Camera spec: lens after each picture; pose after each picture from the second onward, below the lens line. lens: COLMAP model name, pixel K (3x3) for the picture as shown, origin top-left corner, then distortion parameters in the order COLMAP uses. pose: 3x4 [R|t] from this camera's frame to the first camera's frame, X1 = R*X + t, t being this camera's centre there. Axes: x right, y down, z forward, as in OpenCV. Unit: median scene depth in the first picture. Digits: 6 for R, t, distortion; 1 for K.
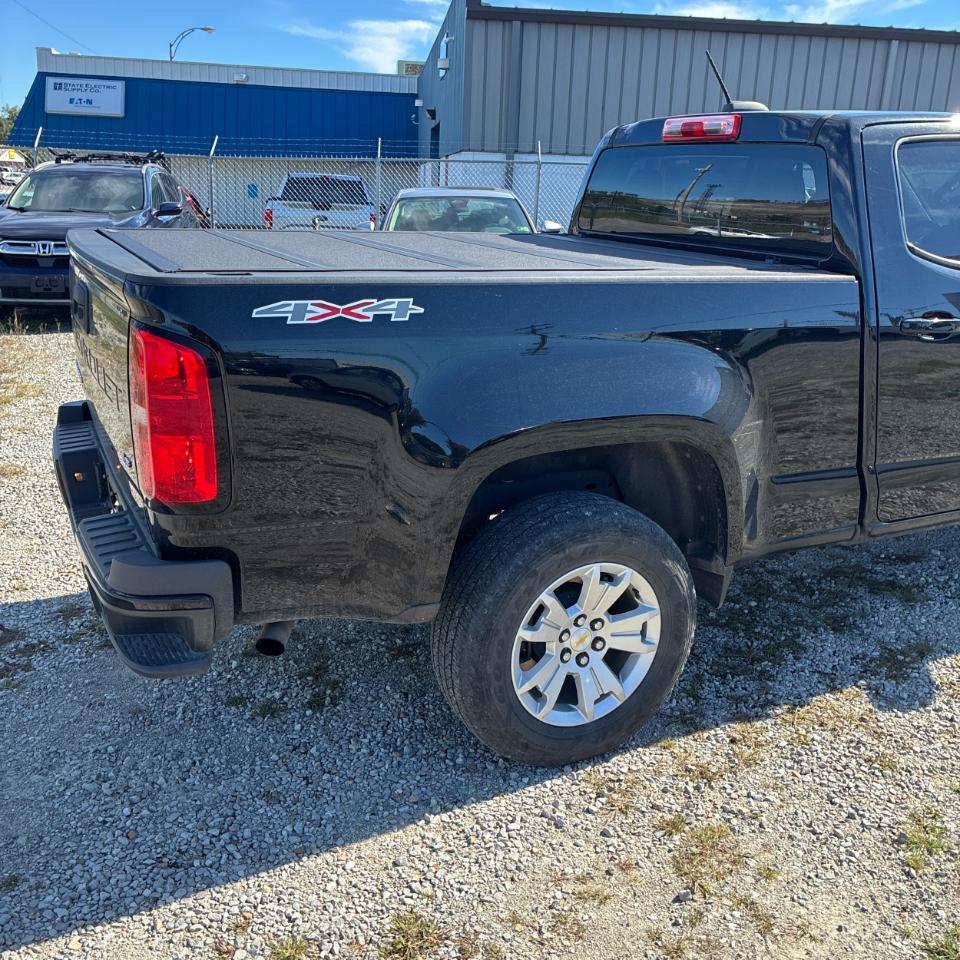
lens RADIAL K [[1005.6, 0, 462.9], [0, 1005.6, 461.0], [0, 0, 1]] dist [0.038042, -0.045991]
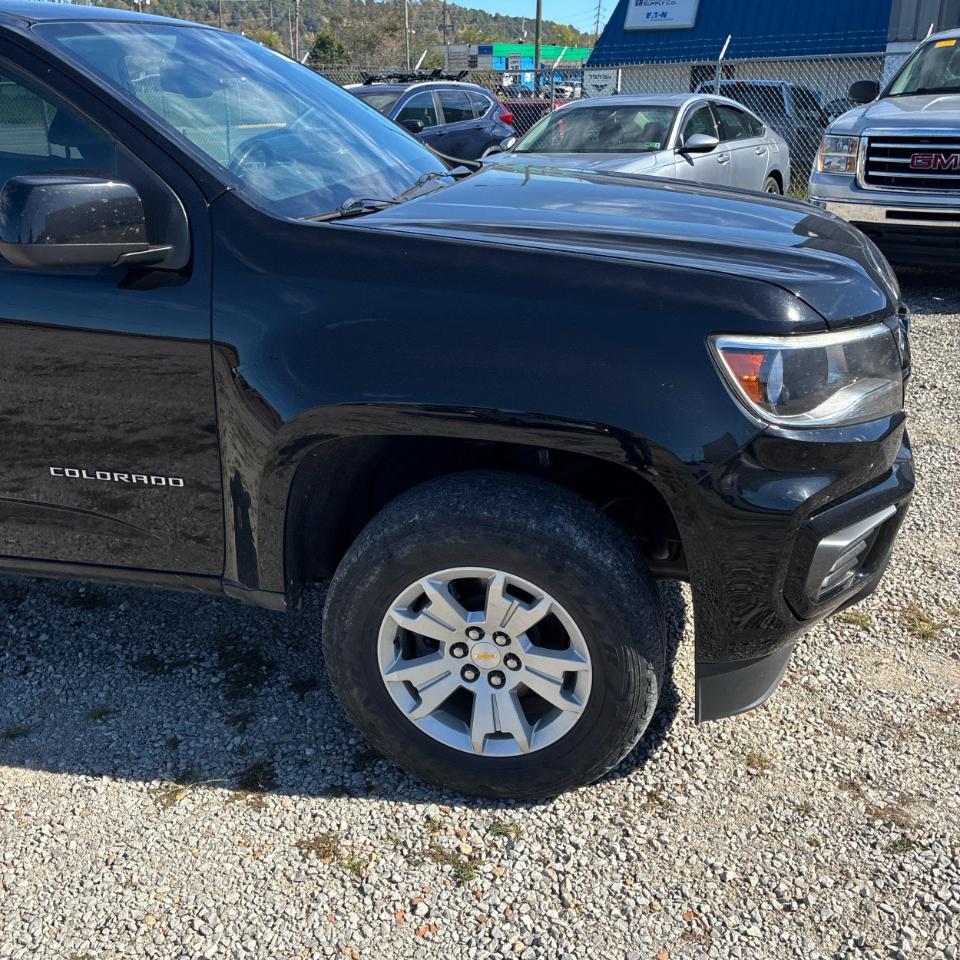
lens RADIAL K [[980.7, 0, 470.3], [0, 980.7, 463.3], [0, 0, 1]] dist [0.015581, 0.016047]
pose [[0.759584, 0.194996, -0.620491, 1.676496], [-0.137463, 0.980580, 0.139880, -0.223778], [0.635717, -0.020957, 0.771637, 0.940251]]
